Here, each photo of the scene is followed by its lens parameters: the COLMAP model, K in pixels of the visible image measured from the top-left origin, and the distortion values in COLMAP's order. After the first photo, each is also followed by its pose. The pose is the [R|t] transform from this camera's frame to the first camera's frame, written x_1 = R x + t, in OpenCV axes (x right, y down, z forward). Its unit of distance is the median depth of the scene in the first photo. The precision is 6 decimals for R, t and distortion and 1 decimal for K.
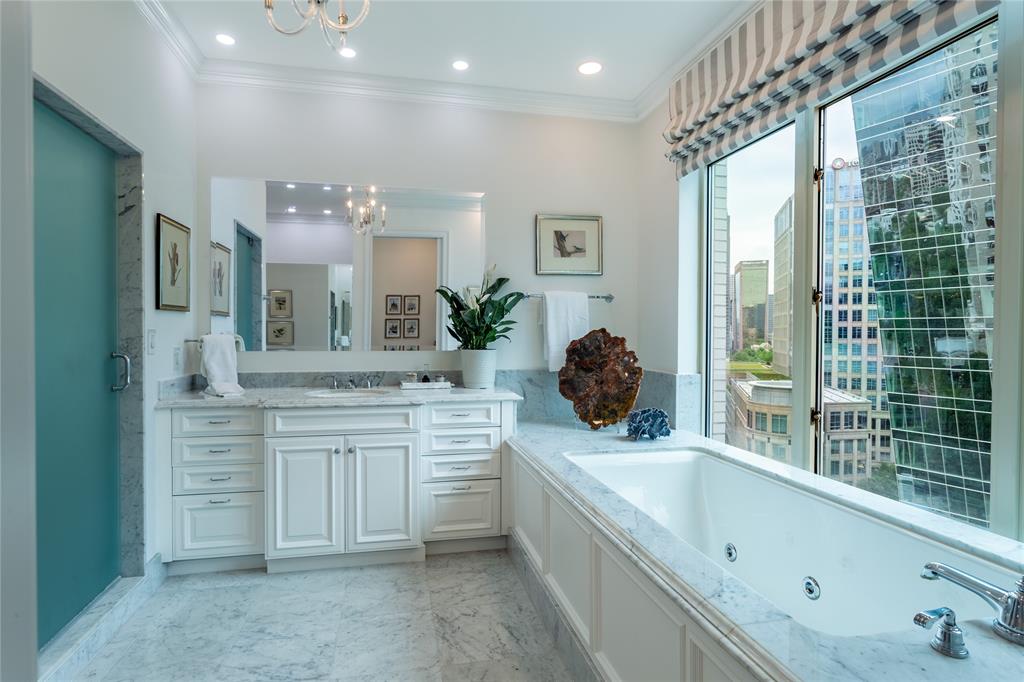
lens RADIAL K [[522.1, 0, 510.0], [0, 522.1, 339.2], [0, 0, 1]] dist [-0.006606, 0.000949]
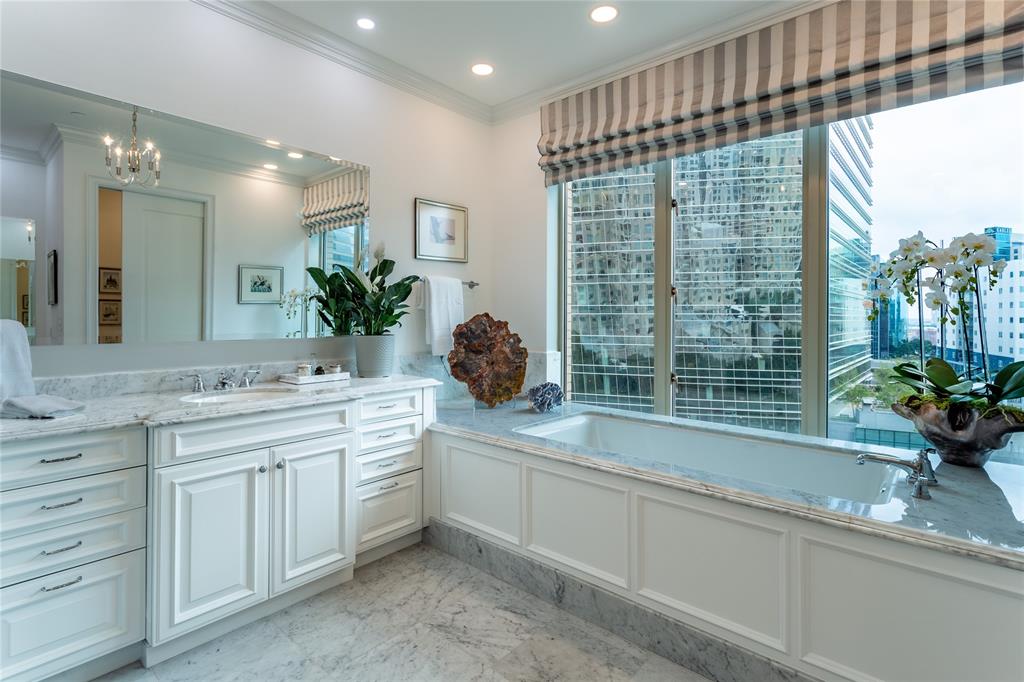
lens RADIAL K [[495.8, 0, 522.6], [0, 495.8, 317.3], [0, 0, 1]] dist [0.010090, -0.001321]
pose [[0.798628, -0.001082, 0.601824, -0.438449], [0.008614, 0.999916, -0.009633, -0.001738], [-0.601763, 0.012877, 0.798571, 0.159094]]
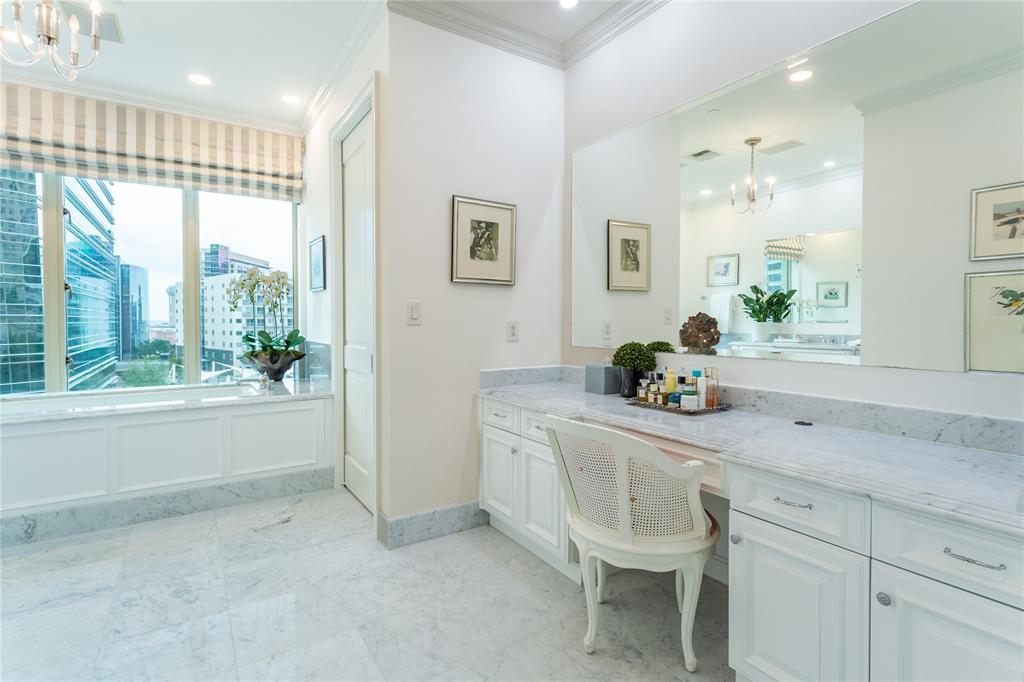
lens RADIAL K [[495.8, 0, 511.4], [0, 495.8, 332.8], [0, 0, 1]] dist [0.010090, -0.001321]
pose [[-0.360219, -0.026660, 0.932487, -1.155001], [0.013973, 0.999325, 0.033969, 0.025809], [-0.932763, 0.025266, -0.359604, 0.228184]]
